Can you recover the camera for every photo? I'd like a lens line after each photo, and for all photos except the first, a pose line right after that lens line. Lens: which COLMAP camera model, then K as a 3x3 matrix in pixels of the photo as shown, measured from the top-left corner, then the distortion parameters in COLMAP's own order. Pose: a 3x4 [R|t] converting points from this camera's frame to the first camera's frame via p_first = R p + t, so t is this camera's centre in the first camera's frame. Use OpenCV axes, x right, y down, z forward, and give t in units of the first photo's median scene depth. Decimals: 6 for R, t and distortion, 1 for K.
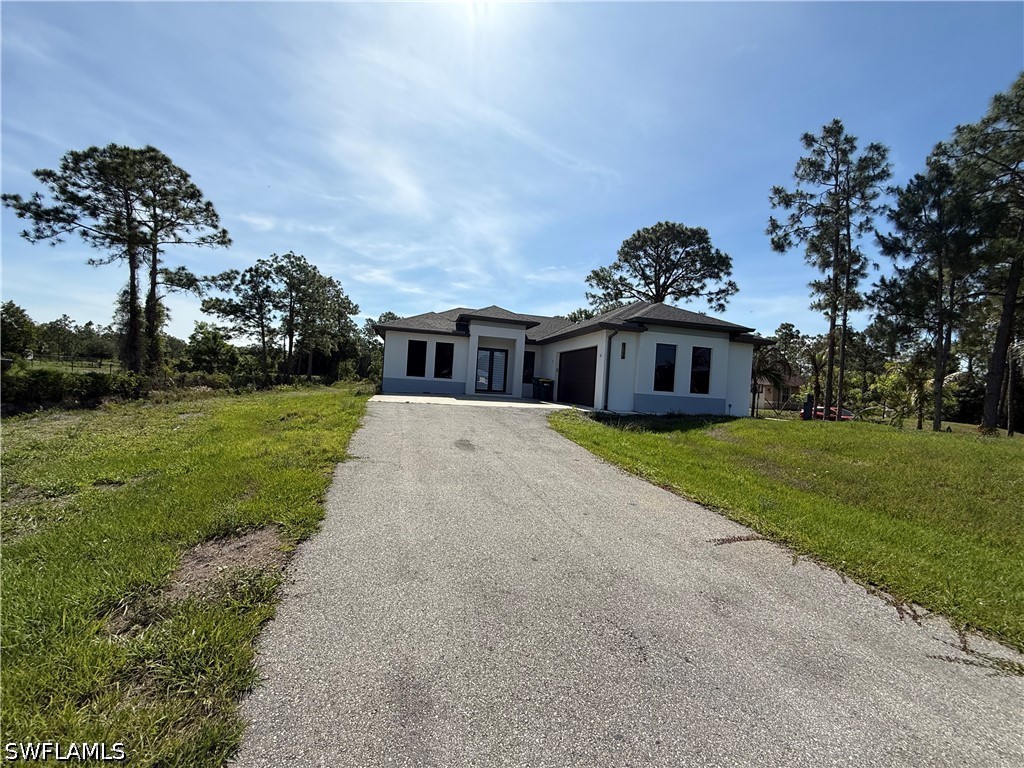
lens RADIAL K [[410.2, 0, 510.1], [0, 410.2, 383.0], [0, 0, 1]] dist [0.001199, -0.000156]
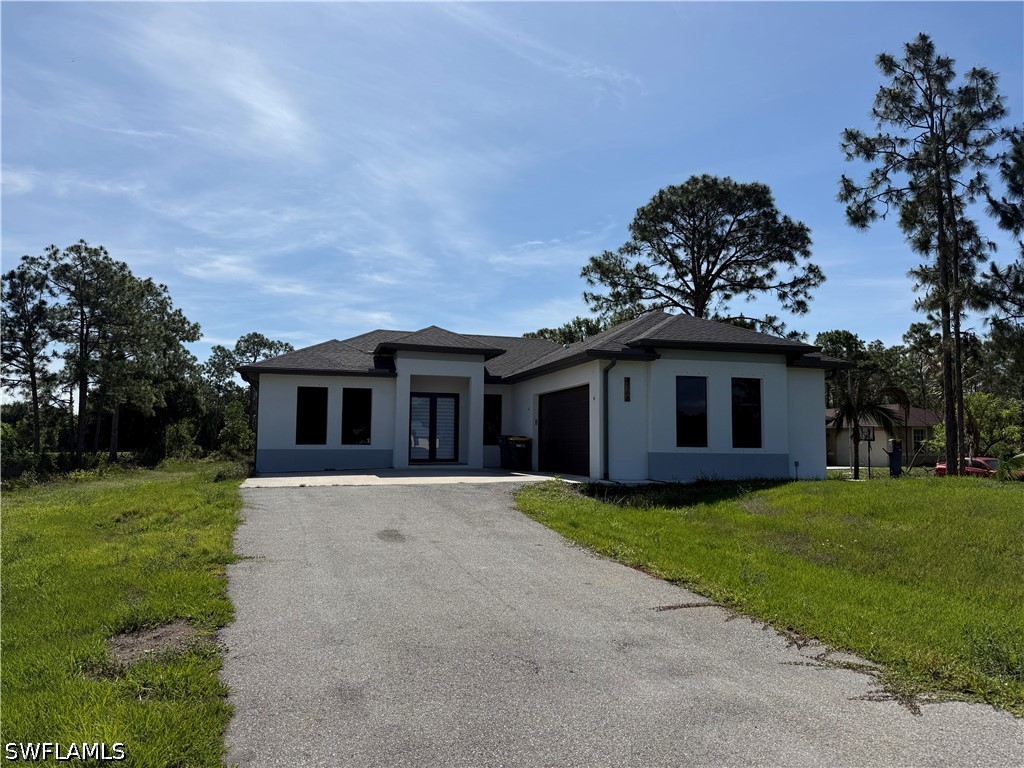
lens RADIAL K [[720.5, 0, 512.0], [0, 720.5, 384.0], [0, 0, 1]] dist [0.125984, -0.193274]
pose [[0.997220, -0.049319, 0.055854, 0.015773], [0.053748, 0.995282, -0.080782, -0.001340], [-0.051606, 0.083559, 0.995166, -0.113487]]
